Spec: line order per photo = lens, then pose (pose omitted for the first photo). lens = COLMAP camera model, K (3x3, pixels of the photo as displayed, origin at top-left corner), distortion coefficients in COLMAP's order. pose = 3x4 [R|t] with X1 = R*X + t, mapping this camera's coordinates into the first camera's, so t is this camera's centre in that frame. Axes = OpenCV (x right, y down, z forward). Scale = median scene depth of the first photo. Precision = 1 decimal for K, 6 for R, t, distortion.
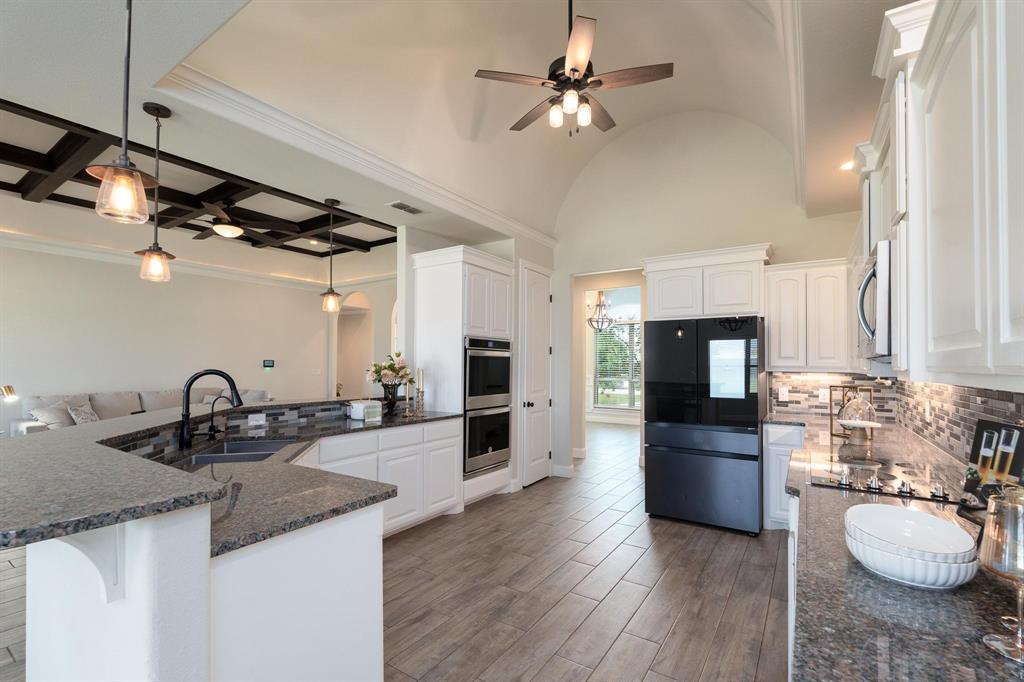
lens RADIAL K [[453.9, 0, 508.6], [0, 453.9, 354.3], [0, 0, 1]] dist [0.021274, -0.000039]
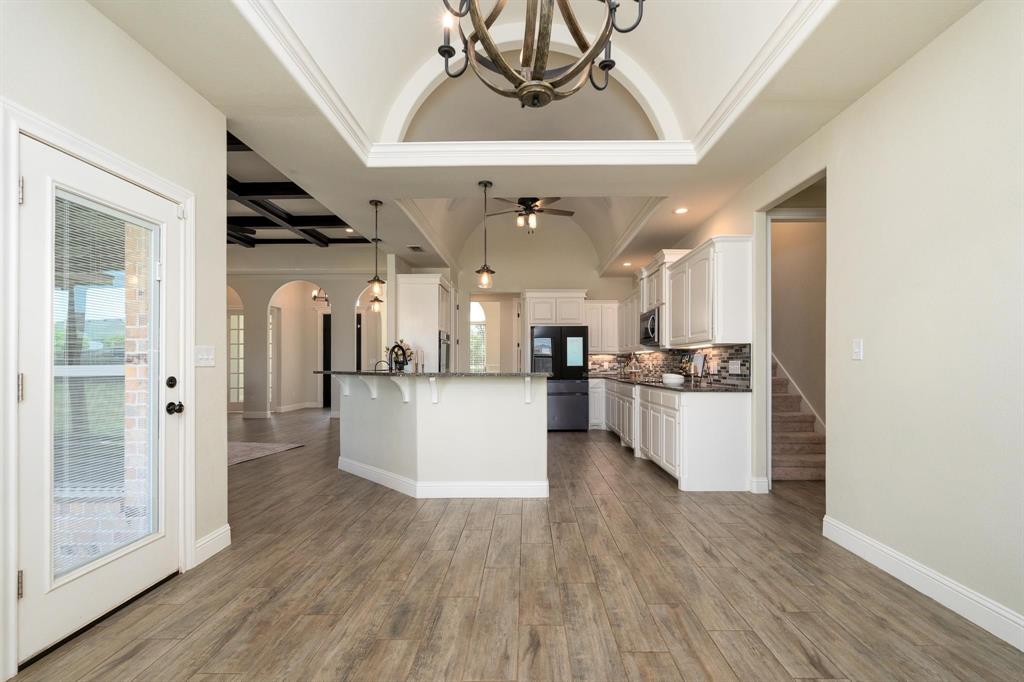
lens RADIAL K [[447.6, 0, 514.6], [0, 447.6, 362.3], [0, 0, 1]] dist [-0.000332, -0.000012]
pose [[0.843972, -0.000619, 0.536387, -0.806807], [-0.010882, 0.999774, 0.018275, 0.046030], [-0.536277, -0.021260, 0.843774, -0.529593]]
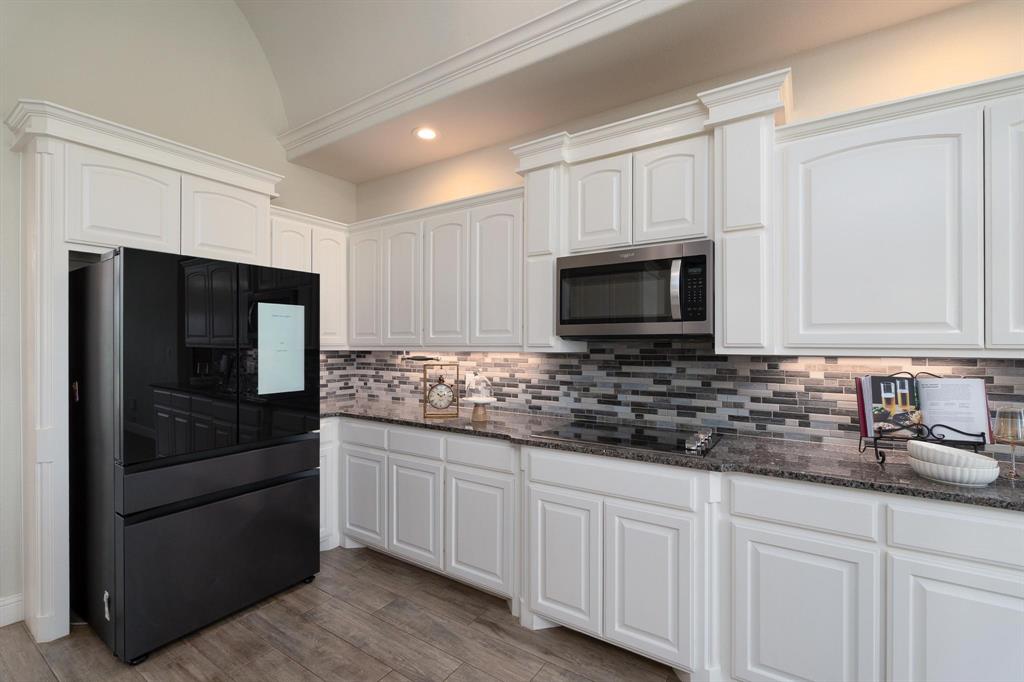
lens RADIAL K [[457.3, 0, 510.5], [0, 457.3, 345.3], [0, 0, 1]] dist [0.025337, 0.000086]
pose [[0.001992, -0.007780, 0.999968, -0.179822], [-0.023638, 0.999690, 0.007825, 0.014813], [-0.999719, -0.023653, 0.001807, 0.669281]]
